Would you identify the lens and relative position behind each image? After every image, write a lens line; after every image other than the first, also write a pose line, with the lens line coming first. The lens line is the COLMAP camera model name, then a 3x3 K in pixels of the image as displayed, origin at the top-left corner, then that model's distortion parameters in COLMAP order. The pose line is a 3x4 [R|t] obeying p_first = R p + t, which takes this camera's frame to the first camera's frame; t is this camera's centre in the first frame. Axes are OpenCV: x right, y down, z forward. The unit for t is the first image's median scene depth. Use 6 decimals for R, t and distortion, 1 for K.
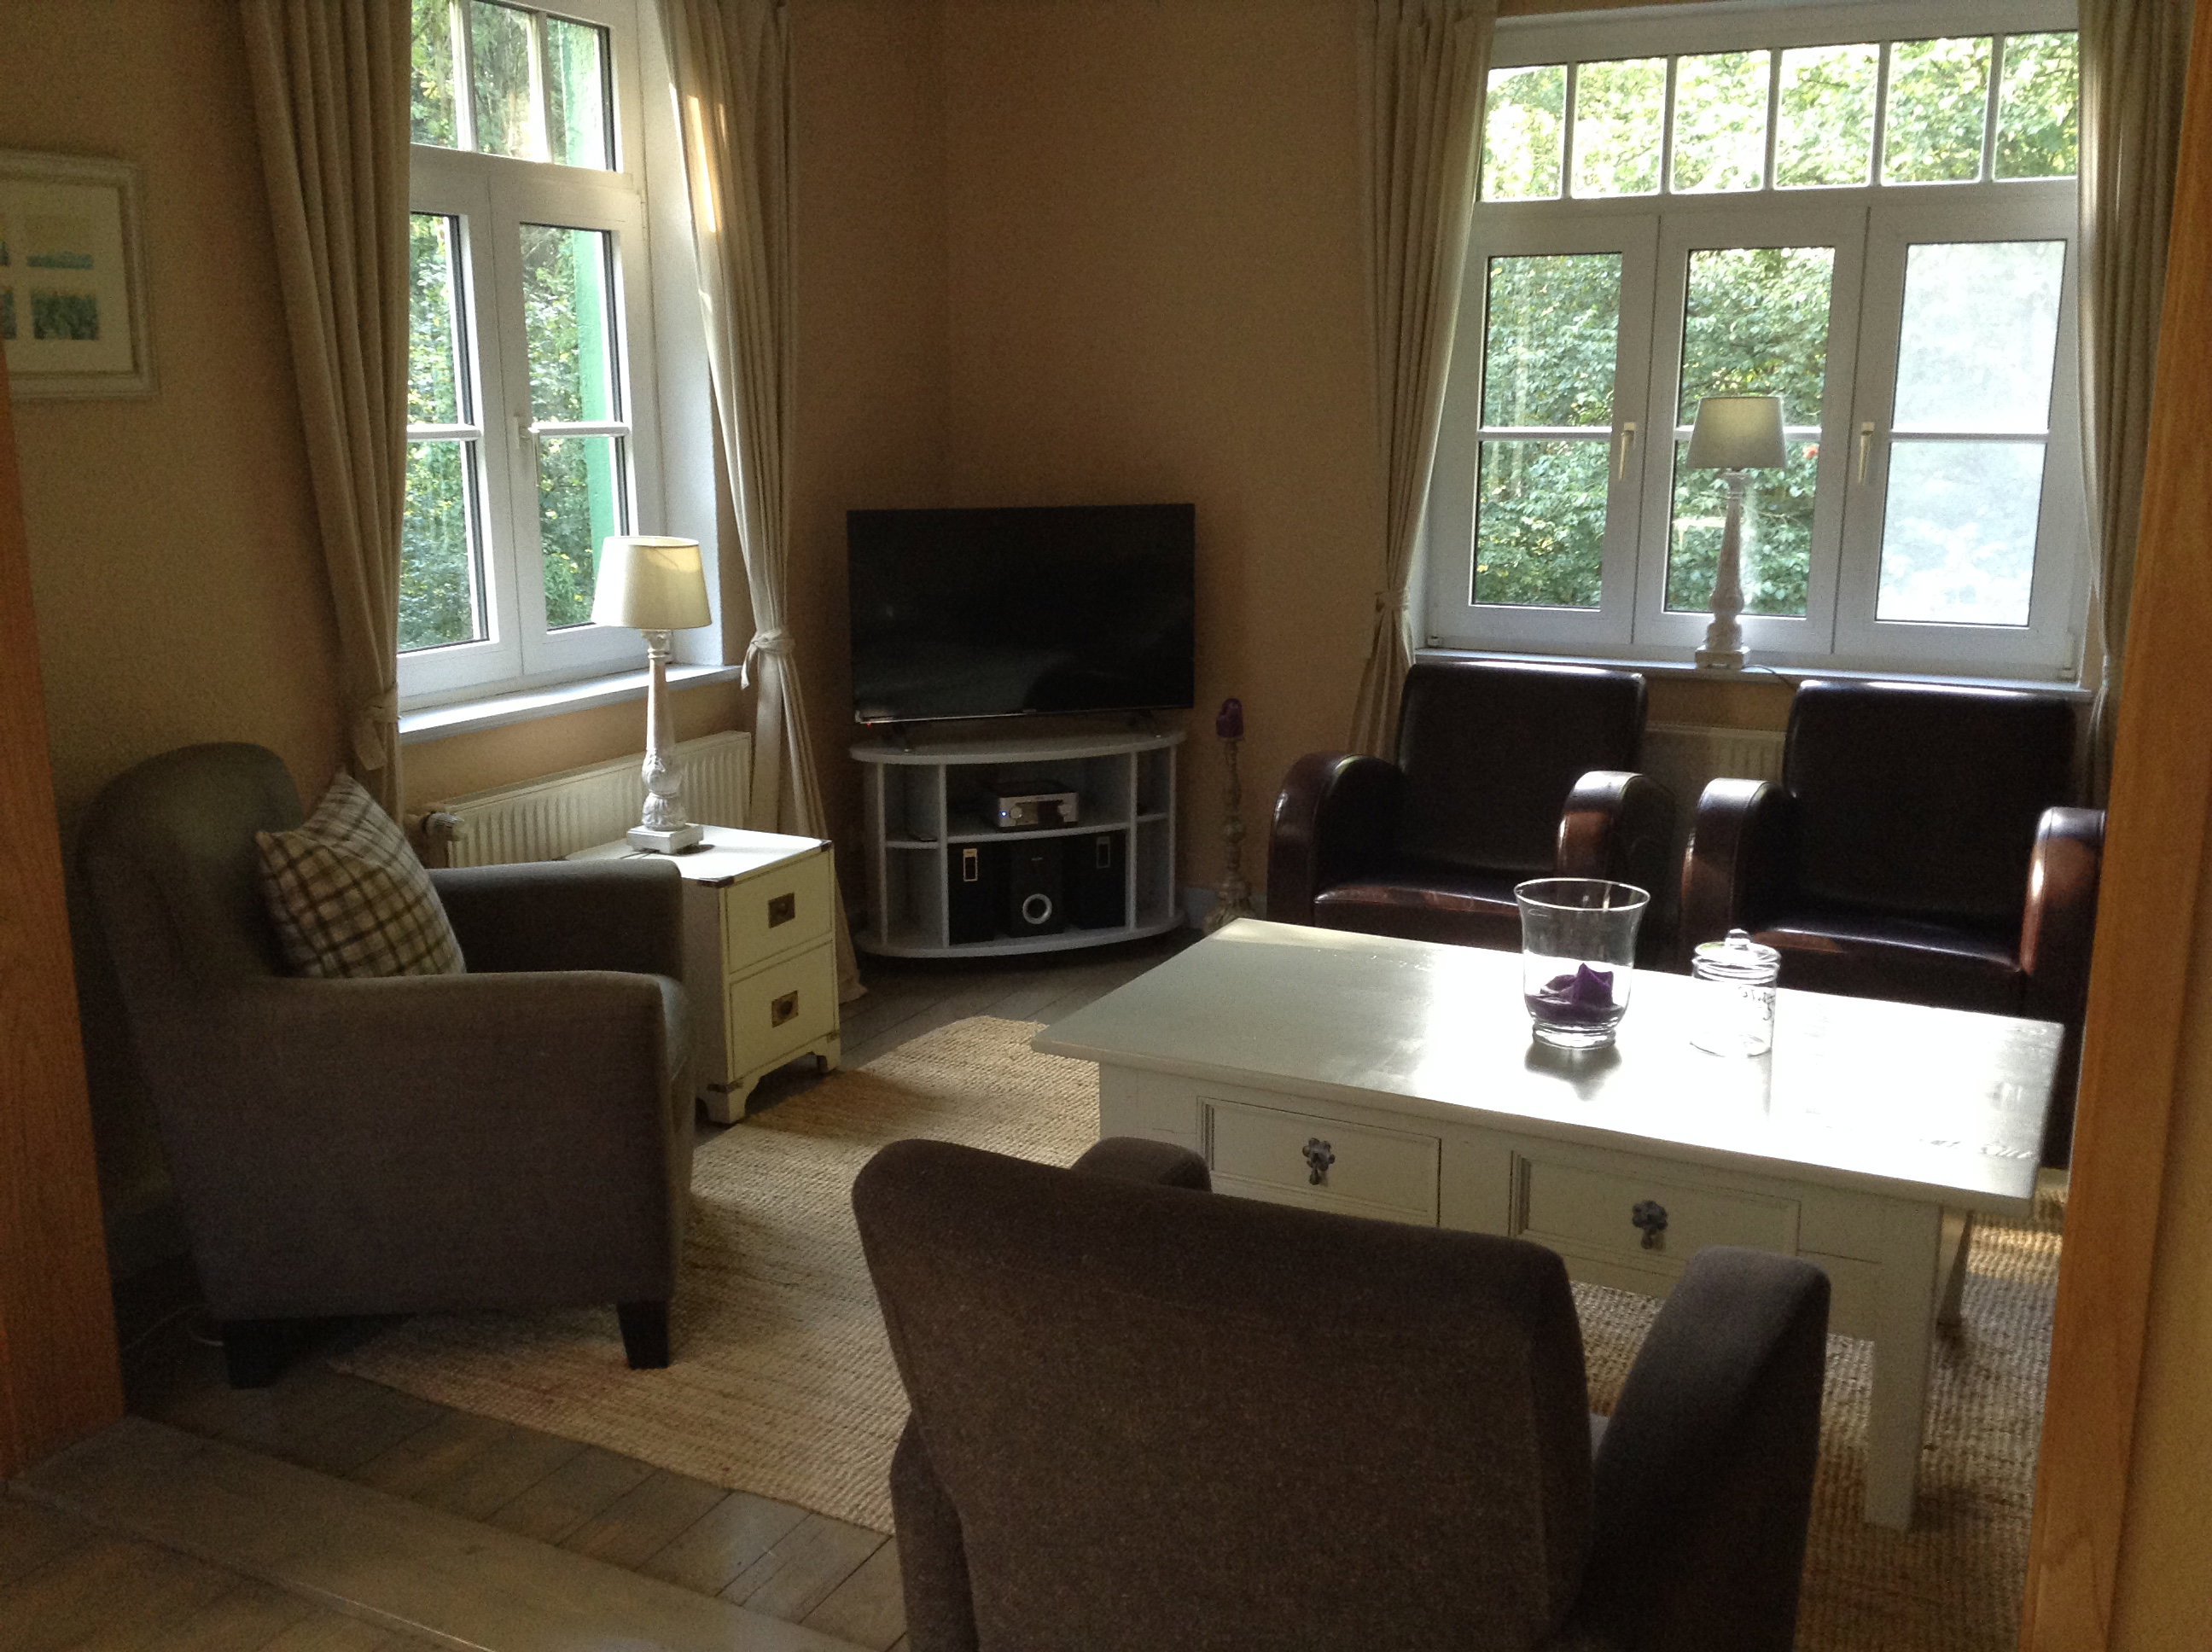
lens RADIAL K [[2052.9, 0, 1091.1], [0, 2052.9, 839.7], [0, 0, 1]] dist [0.143227, -0.214397]
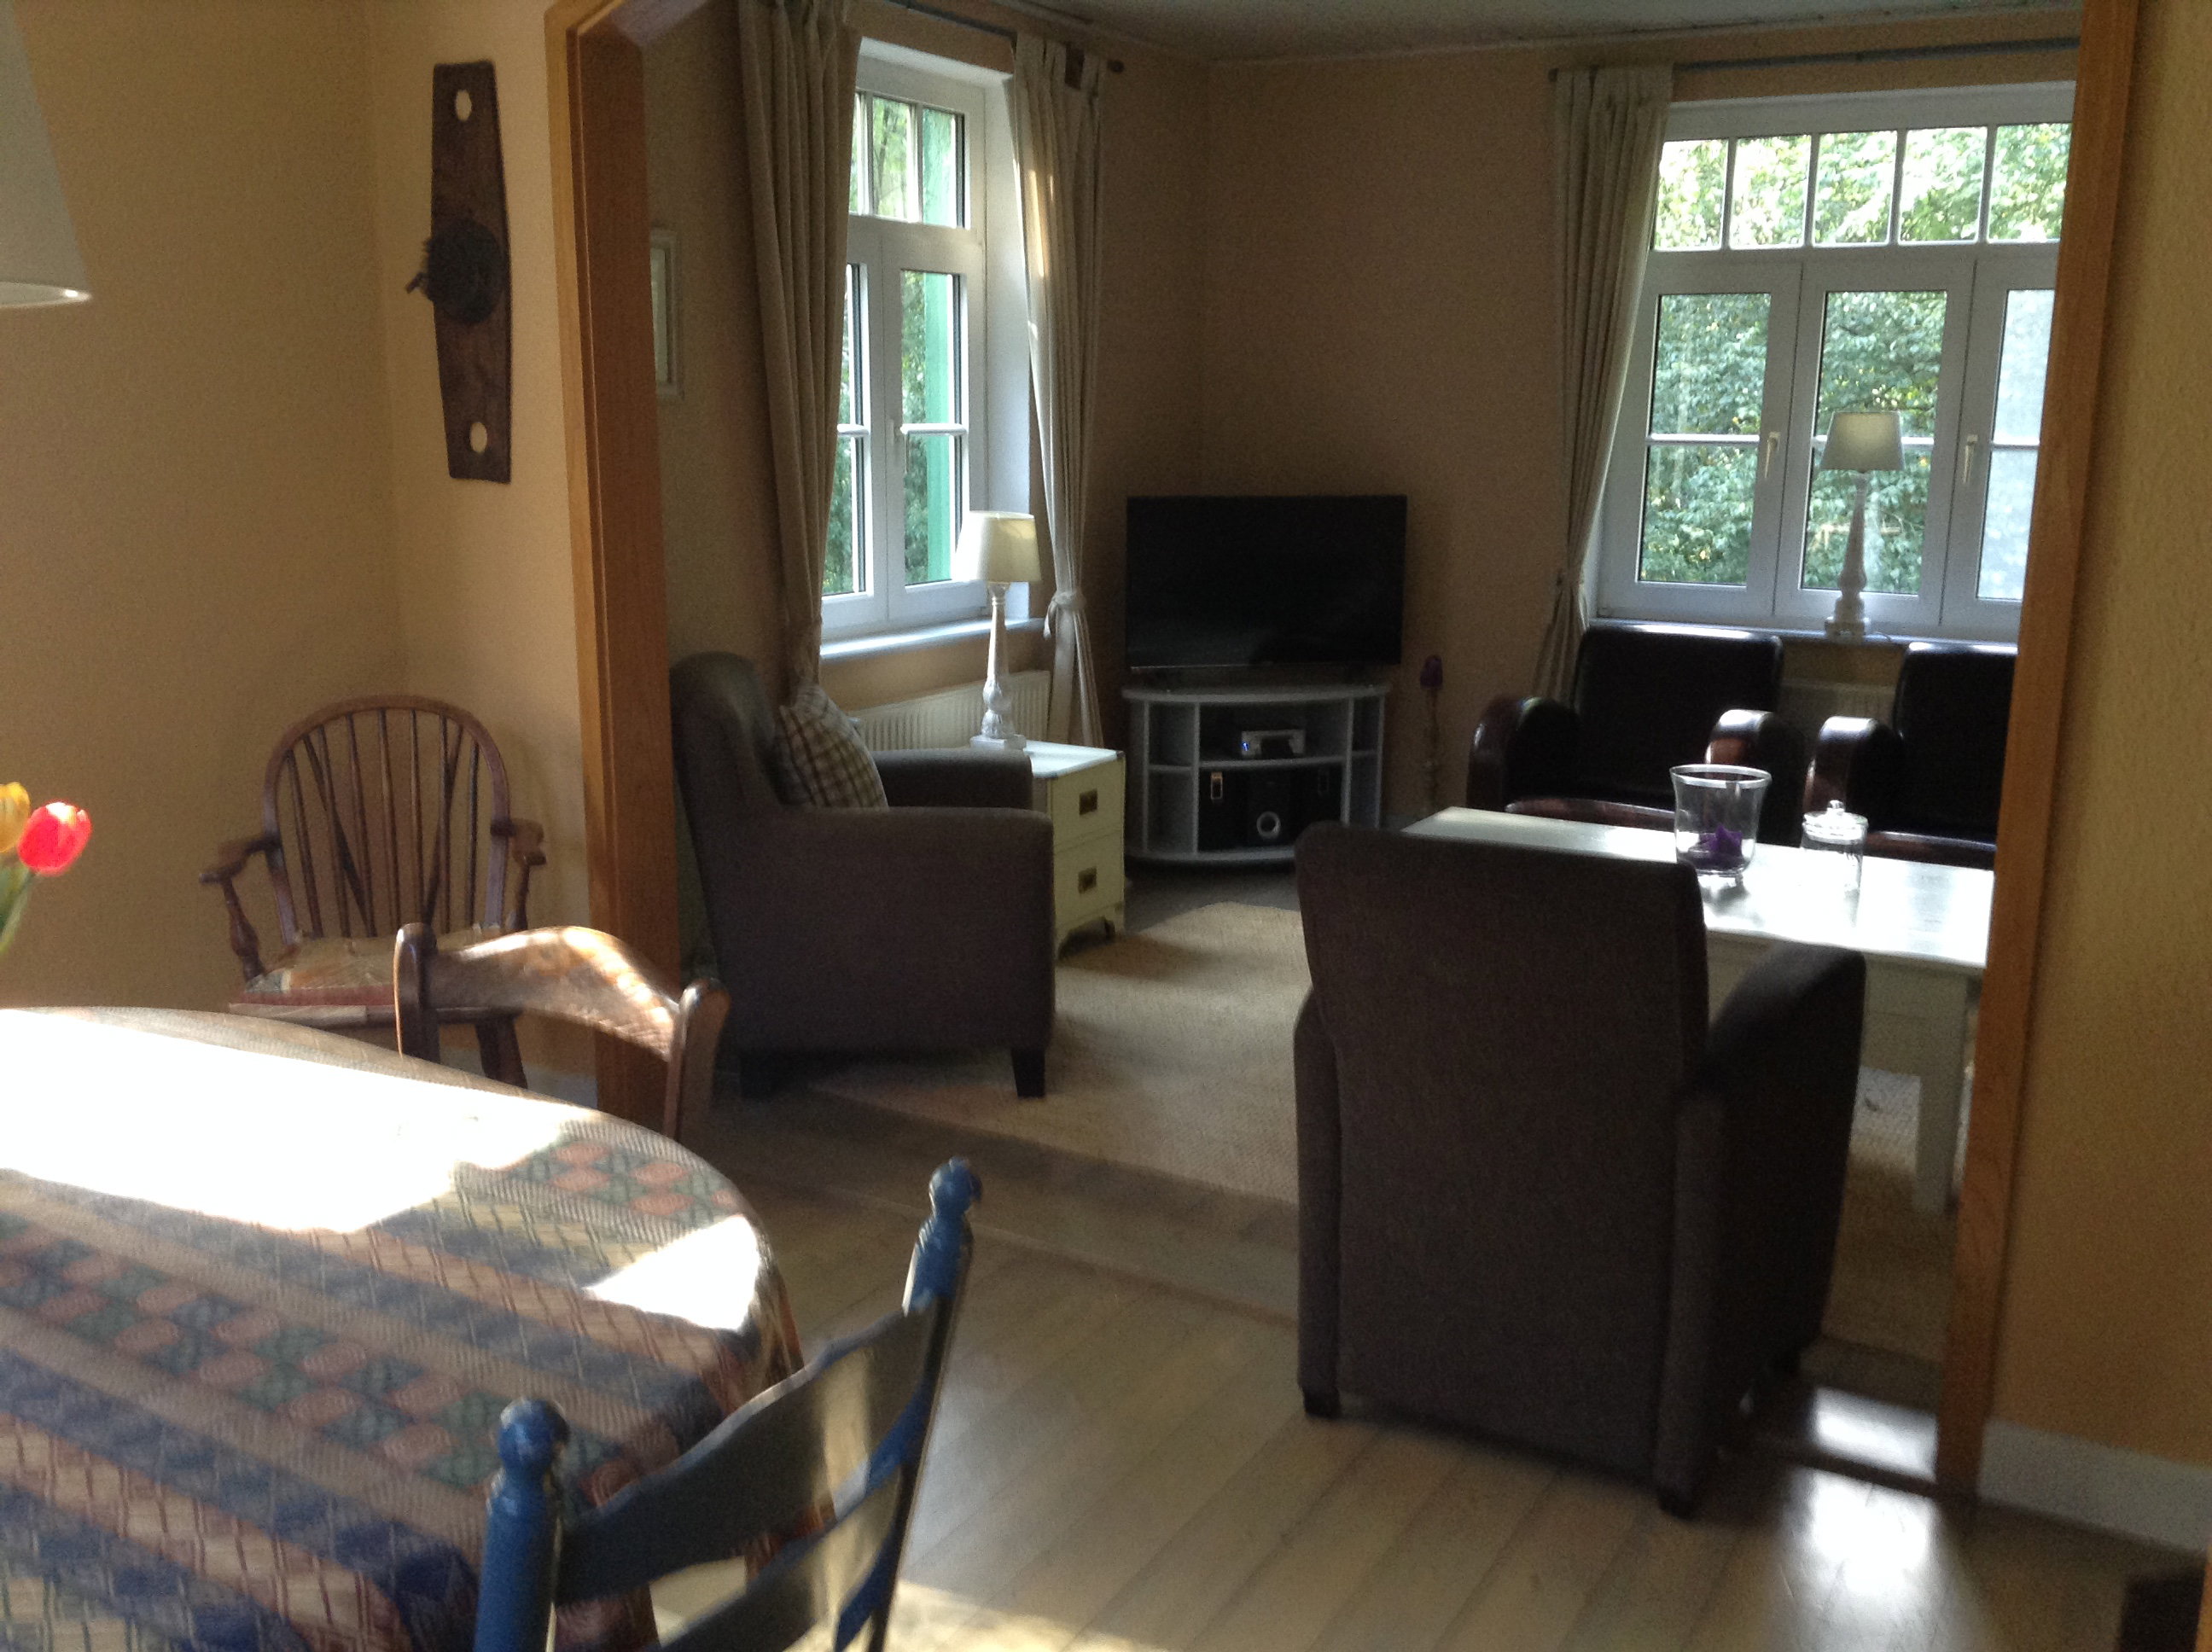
lens RADIAL K [[2068.1, 0, 1109.0], [0, 2068.1, 831.1], [0, 0, 1]] dist [0.172837, -0.335553]
pose [[0.998006, 0.025076, -0.057918, -0.053170], [-0.025622, 0.999634, -0.008705, 0.054065], [0.057678, 0.010171, 0.998283, -0.252899]]
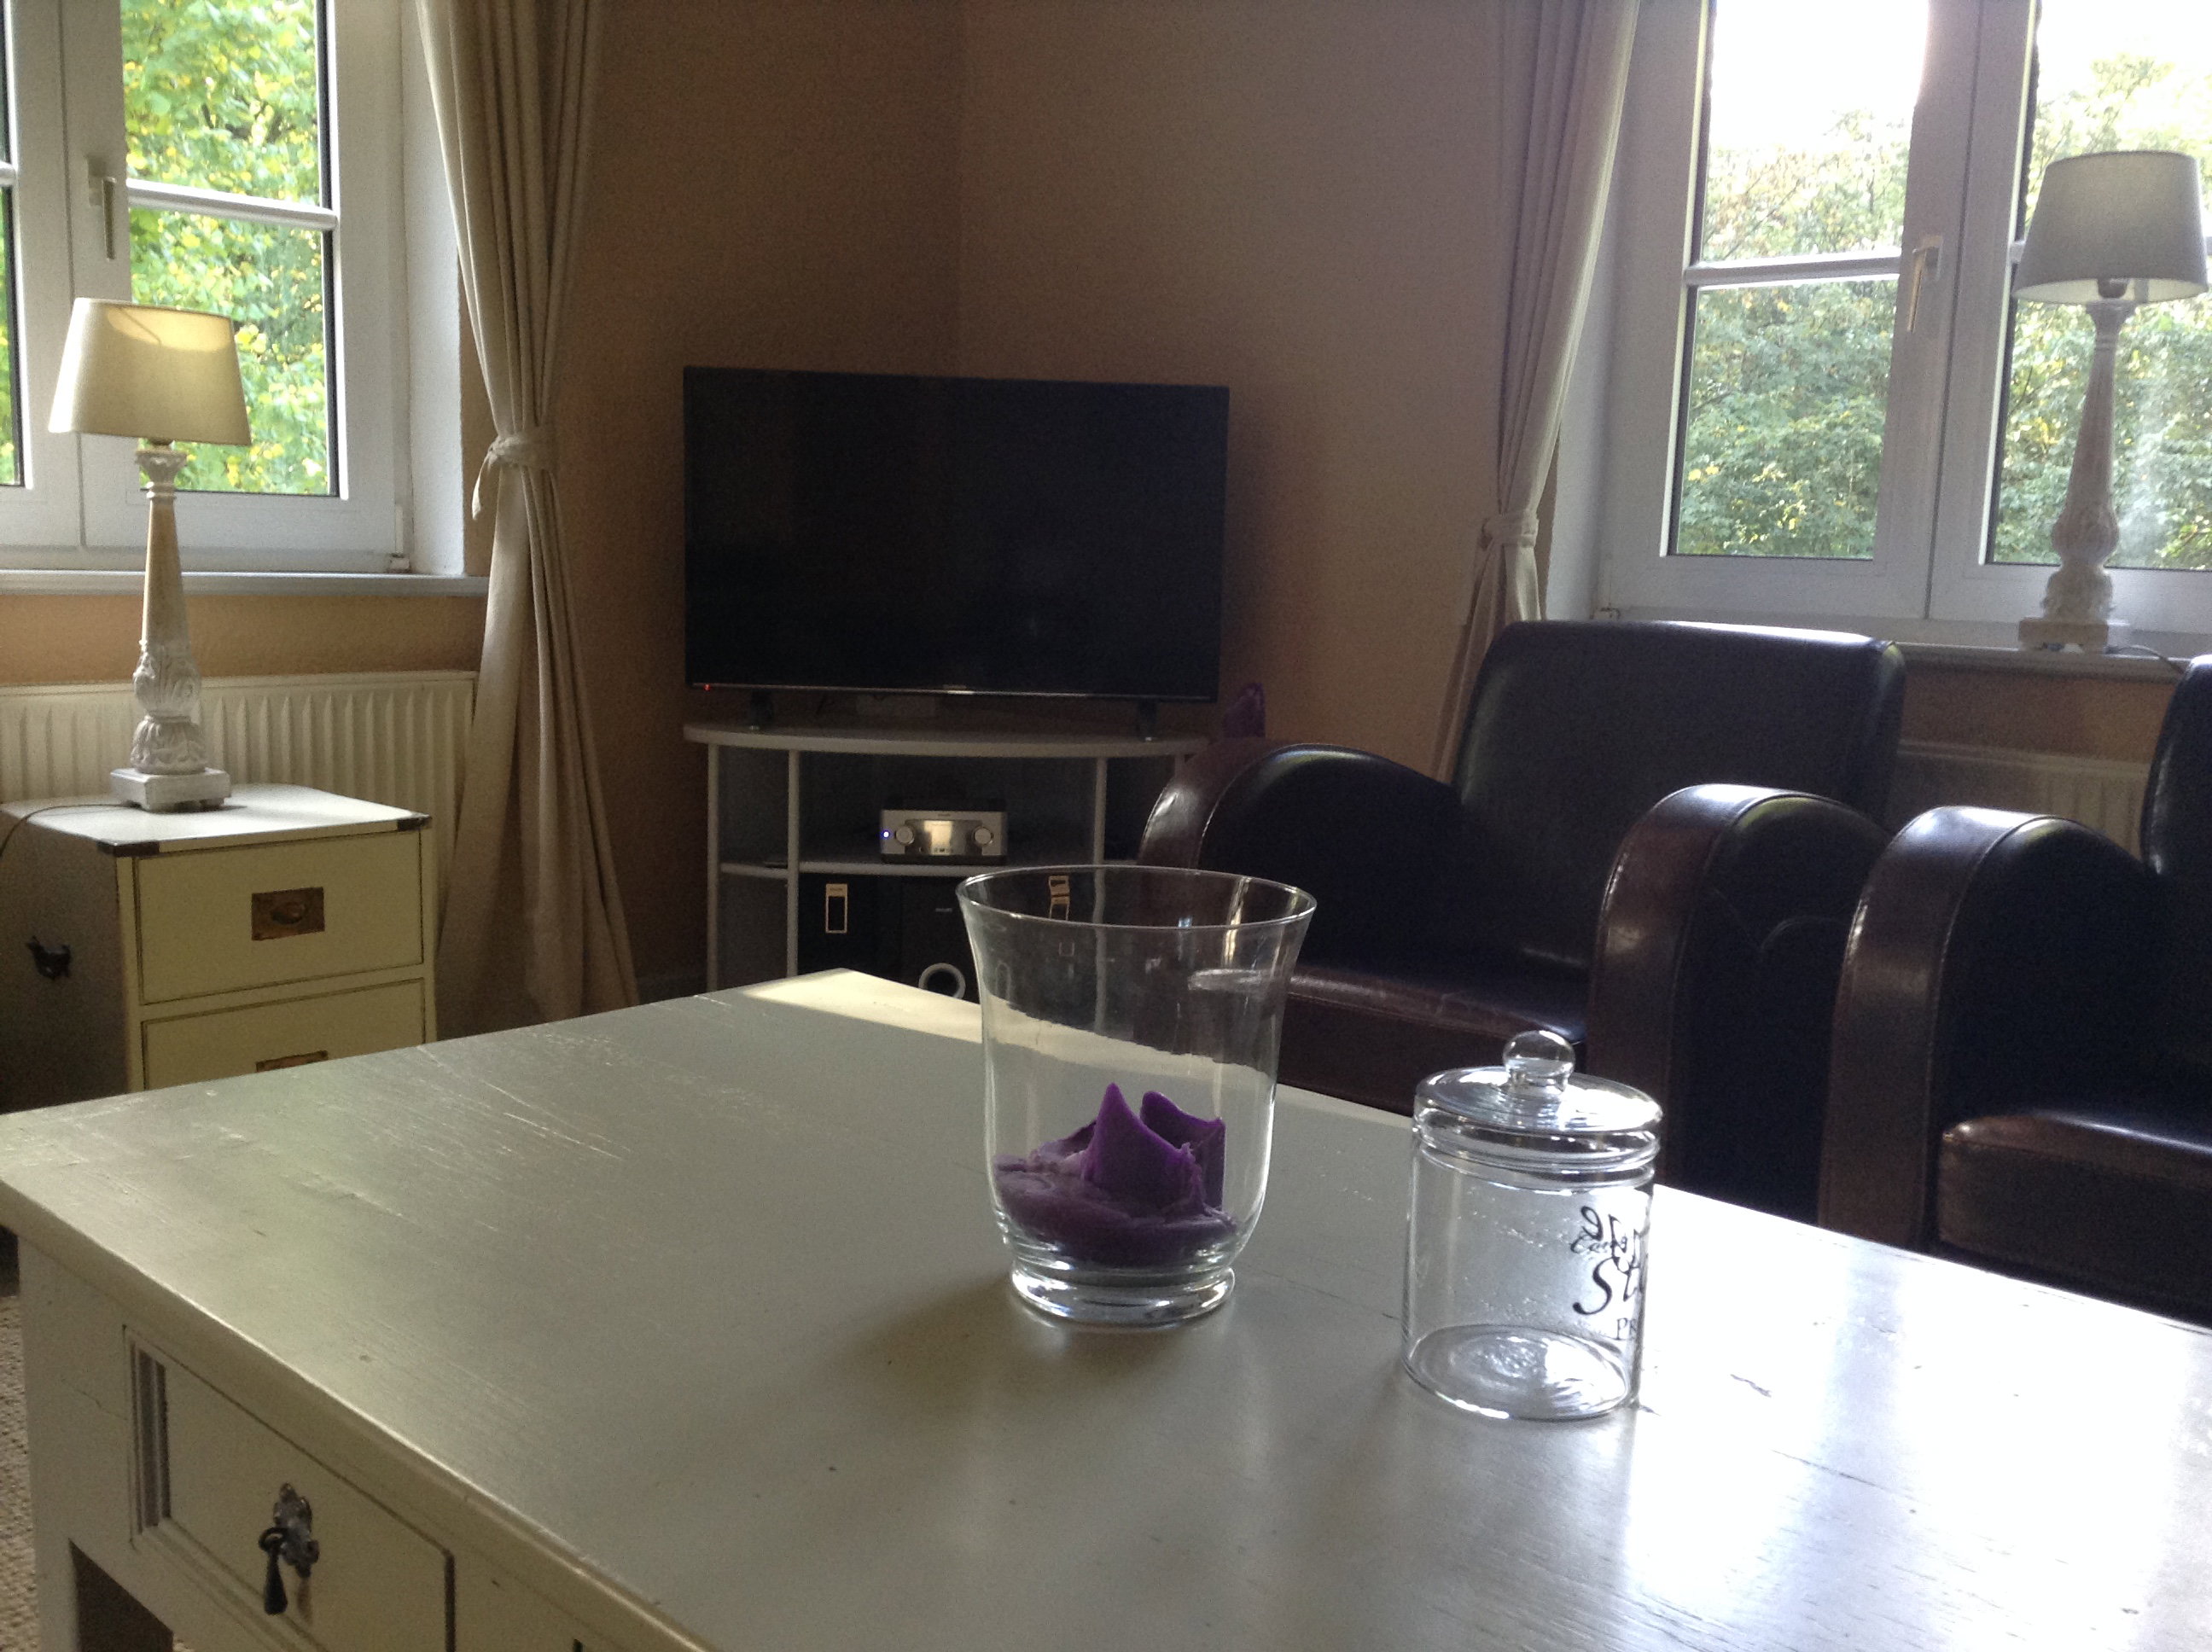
lens RADIAL K [[2068.1, 0, 1109.0], [0, 2068.1, 831.1], [0, 0, 1]] dist [0.172837, -0.335553]
pose [[0.963628, 0.067128, -0.258677, 0.207010], [-0.087760, 0.993746, -0.069044, 0.027176], [0.252425, 0.089234, 0.963493, 0.397252]]
